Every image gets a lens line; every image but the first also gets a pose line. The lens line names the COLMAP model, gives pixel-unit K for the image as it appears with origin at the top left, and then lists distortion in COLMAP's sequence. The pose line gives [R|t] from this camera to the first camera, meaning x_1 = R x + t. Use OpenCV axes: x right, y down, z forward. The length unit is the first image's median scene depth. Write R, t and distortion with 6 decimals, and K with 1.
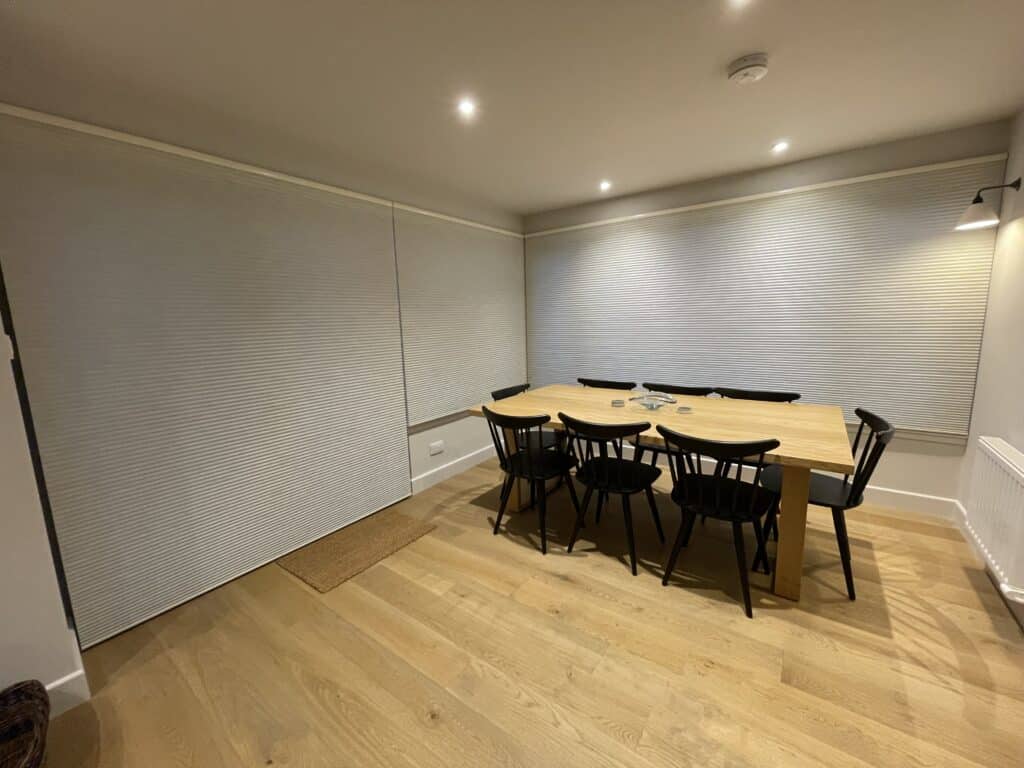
lens RADIAL K [[412.7, 0, 512.0], [0, 412.7, 384.0], [0, 0, 1]] dist [0.002344, -0.000112]
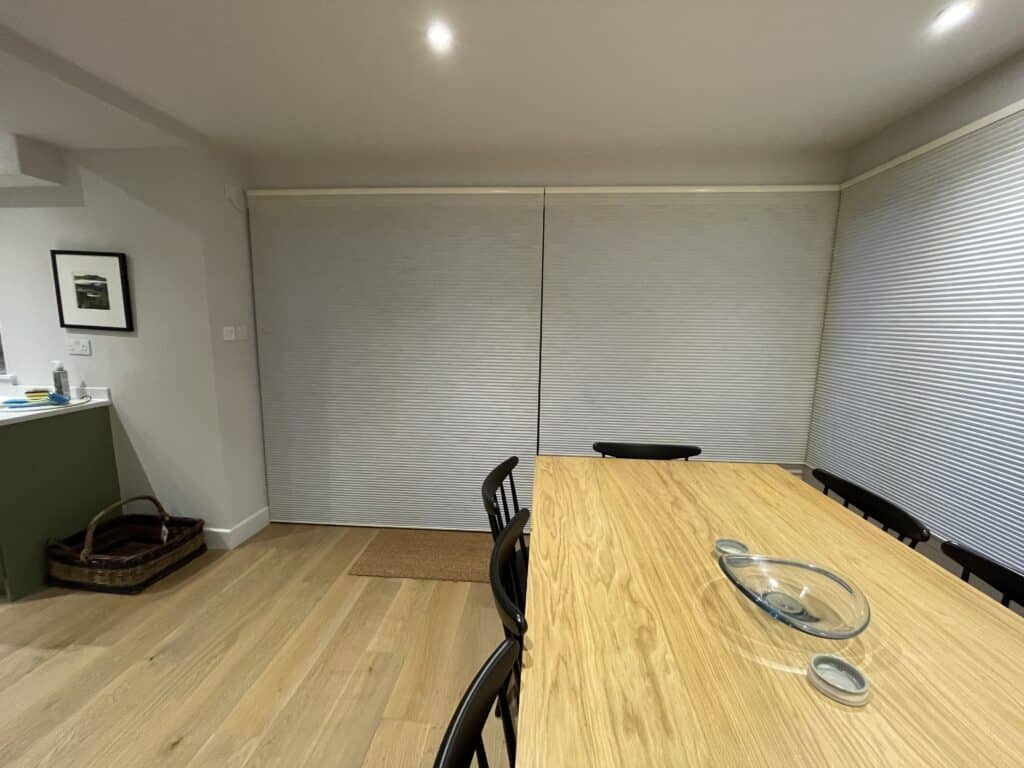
lens RADIAL K [[412.7, 0, 512.0], [0, 412.7, 384.0], [0, 0, 1]] dist [0.002344, -0.000112]
pose [[0.524030, 0.165648, -0.835436, 0.440886], [-0.165753, 0.981984, 0.090736, -0.116084], [0.835415, 0.090928, 0.542046, 0.532135]]
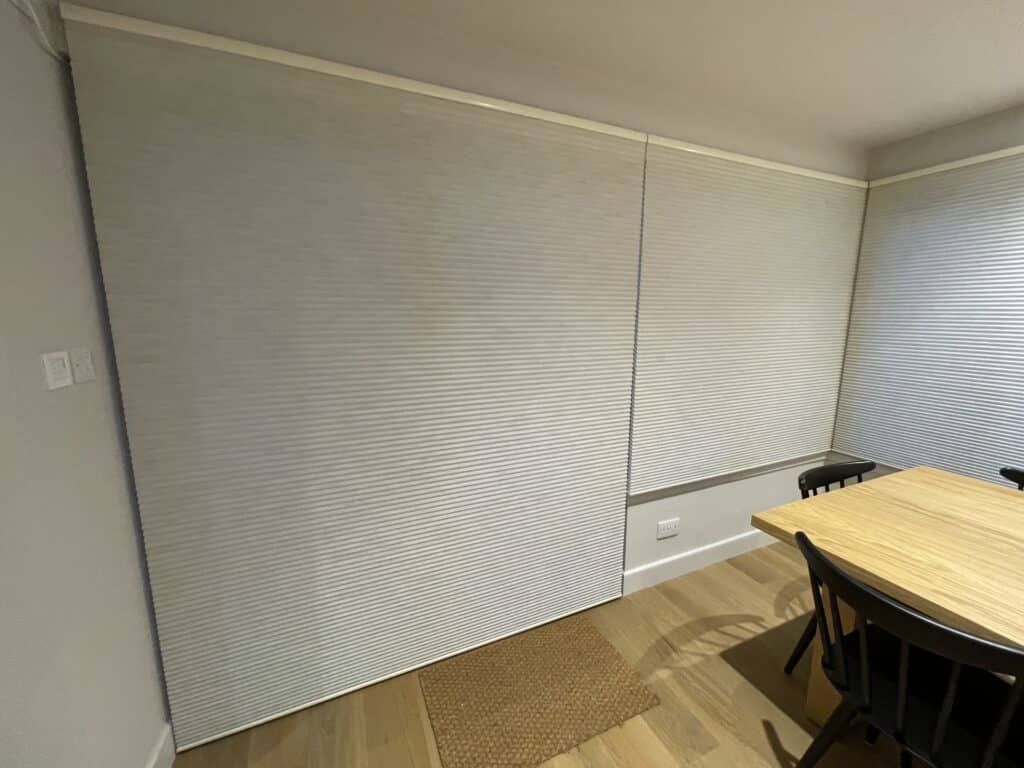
lens RADIAL K [[416.9, 0, 516.3], [0, 416.9, 384.6], [0, 0, 1]] dist [0.005361, 0.000041]
pose [[0.867865, 0.113138, -0.483746, -0.119629], [-0.104216, 0.993518, 0.045394, -0.086633], [0.485746, 0.011018, 0.874030, 0.382168]]
